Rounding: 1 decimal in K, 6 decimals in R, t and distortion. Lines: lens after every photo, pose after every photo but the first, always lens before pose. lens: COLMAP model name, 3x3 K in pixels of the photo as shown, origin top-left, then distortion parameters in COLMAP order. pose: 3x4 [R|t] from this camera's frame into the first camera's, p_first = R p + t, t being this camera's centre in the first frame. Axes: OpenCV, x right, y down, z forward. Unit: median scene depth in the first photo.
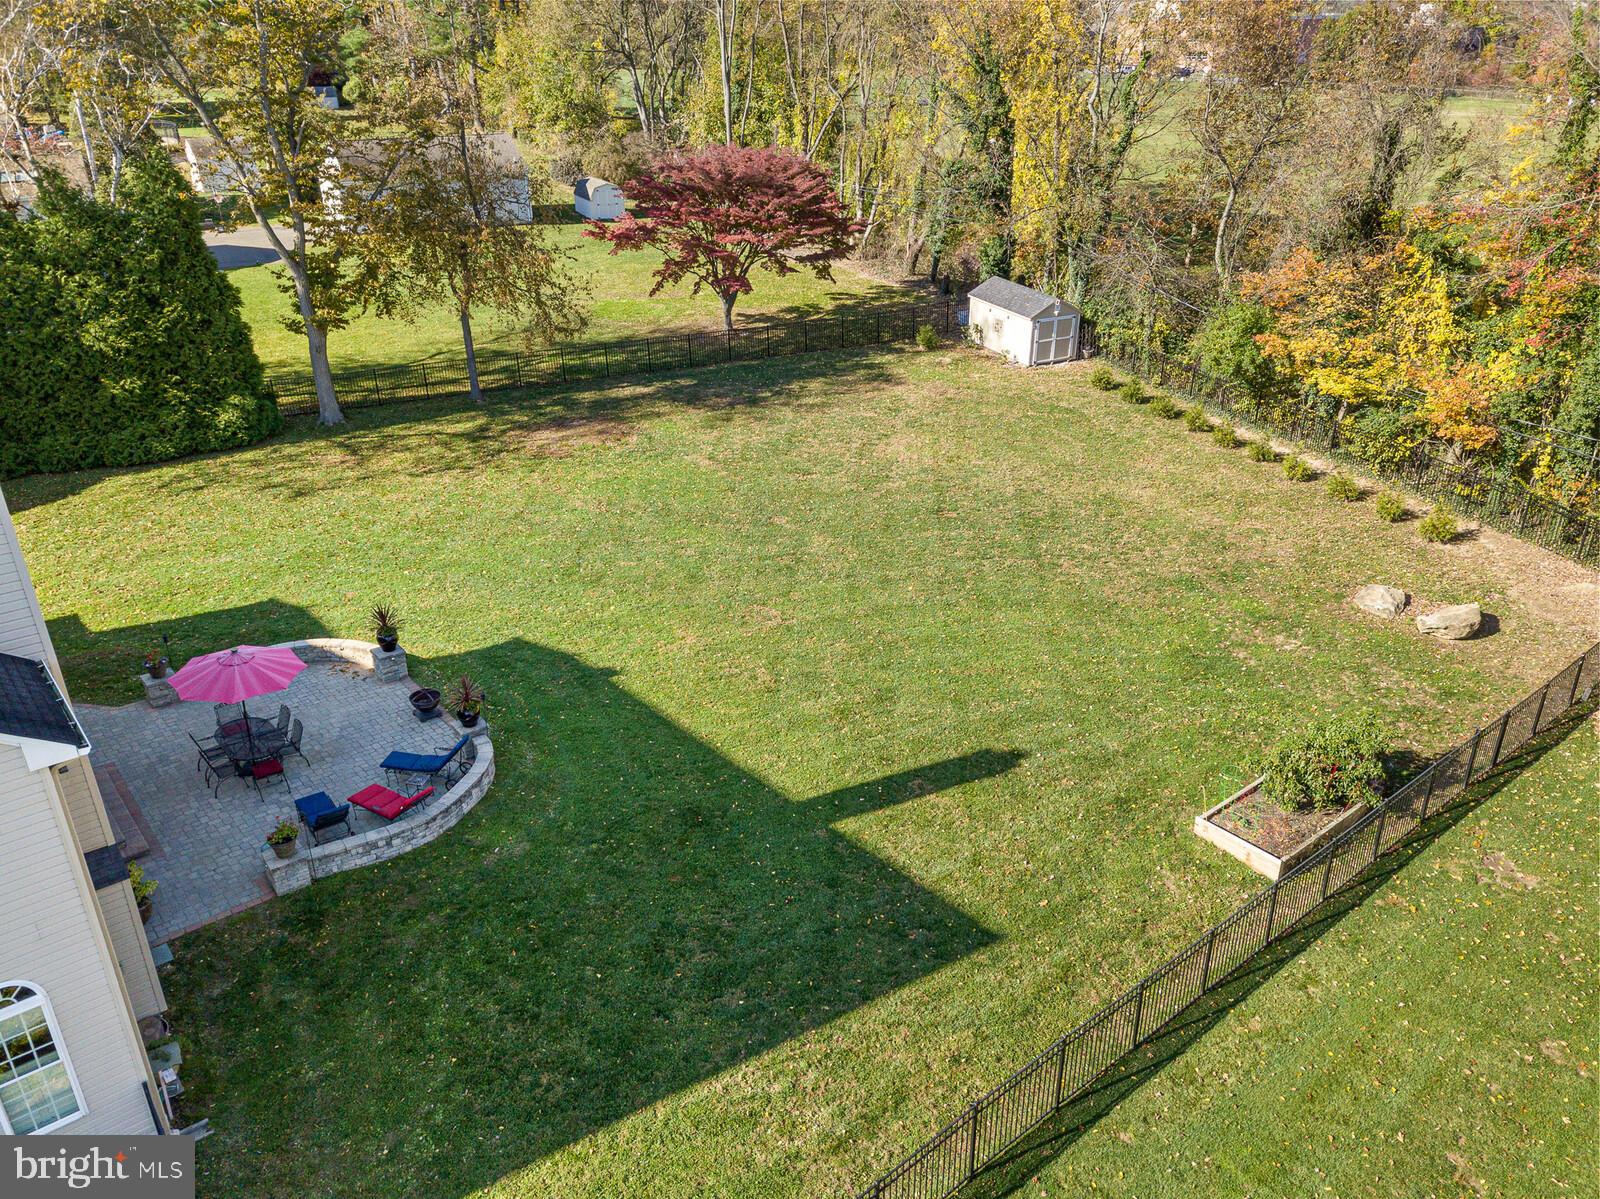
lens RADIAL K [[1221.4, 0, 805.0], [0, 1221.4, 598.3], [0, 0, 1]] dist [0.021702, 0.008139]
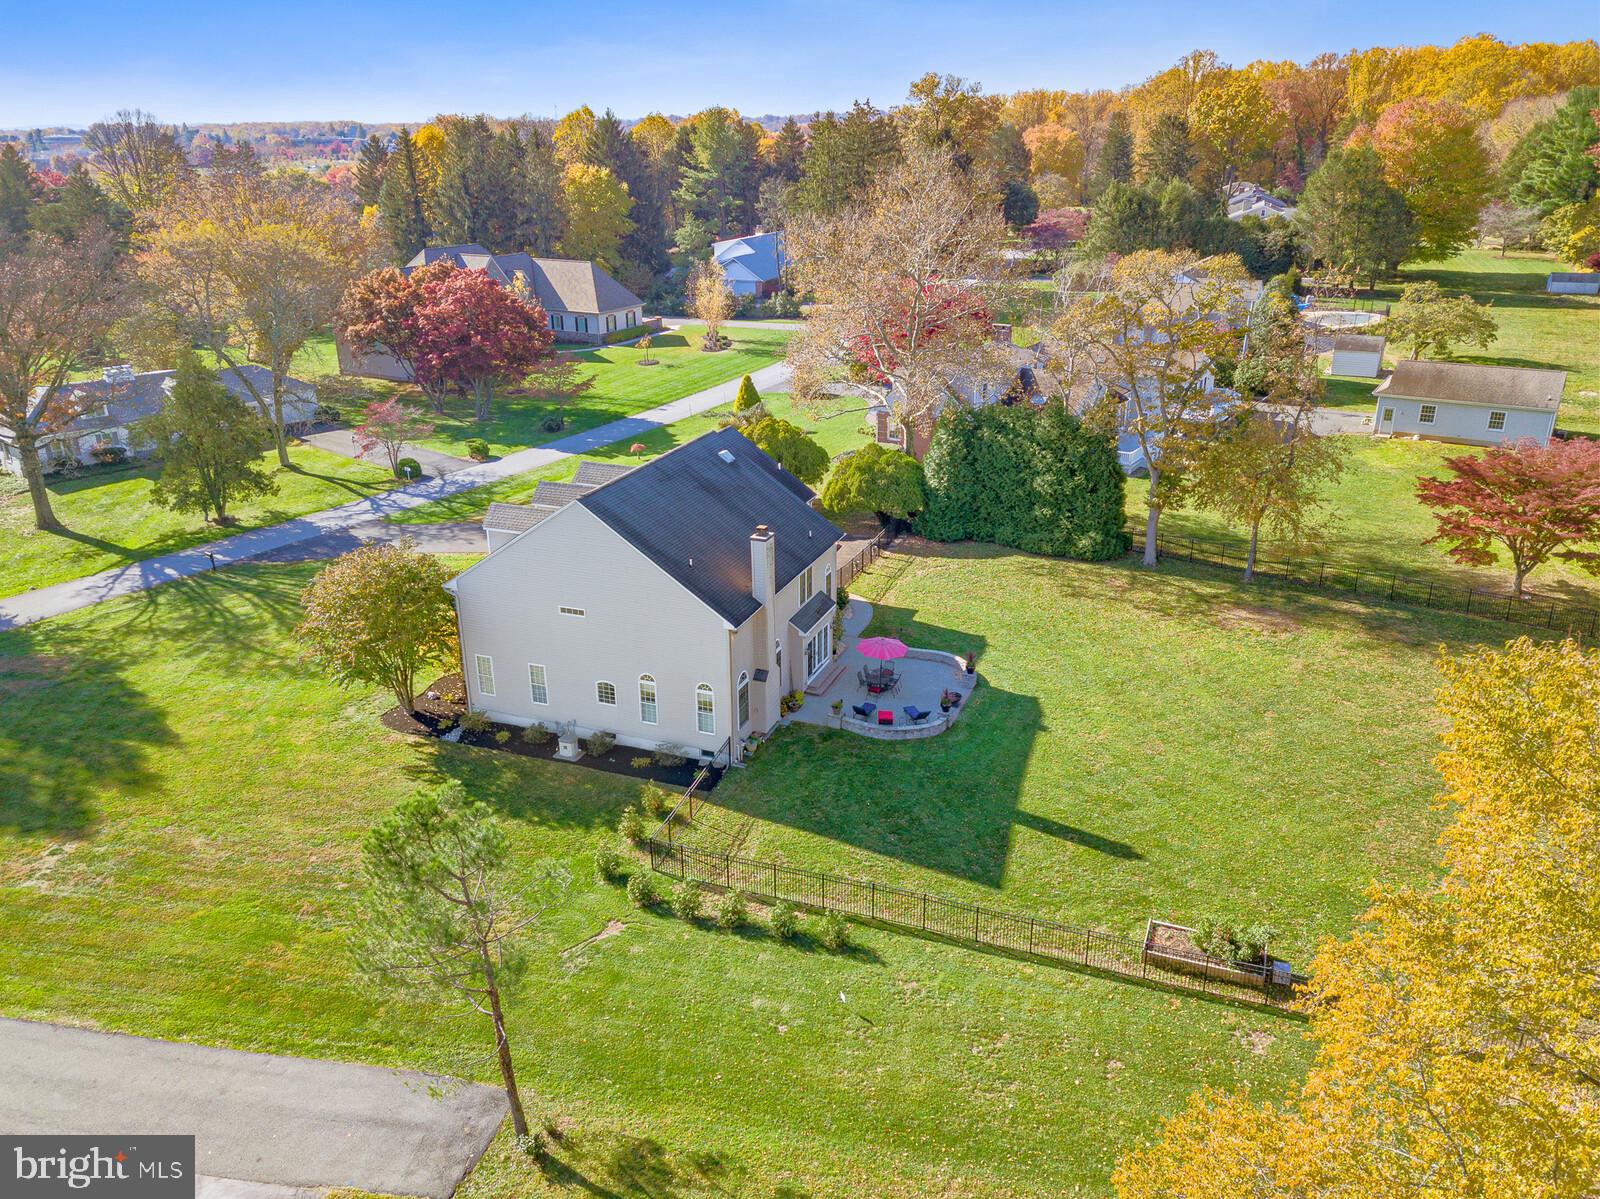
lens RADIAL K [[1221.4, 0, 805.0], [0, 1221.4, 598.3], [0, 0, 1]] dist [0.021702, 0.008139]
pose [[0.486795, 0.321484, -0.812206, 0.808405], [-0.369200, 0.918401, 0.142237, -0.184044], [0.791658, 0.230627, 0.565764, -0.288489]]
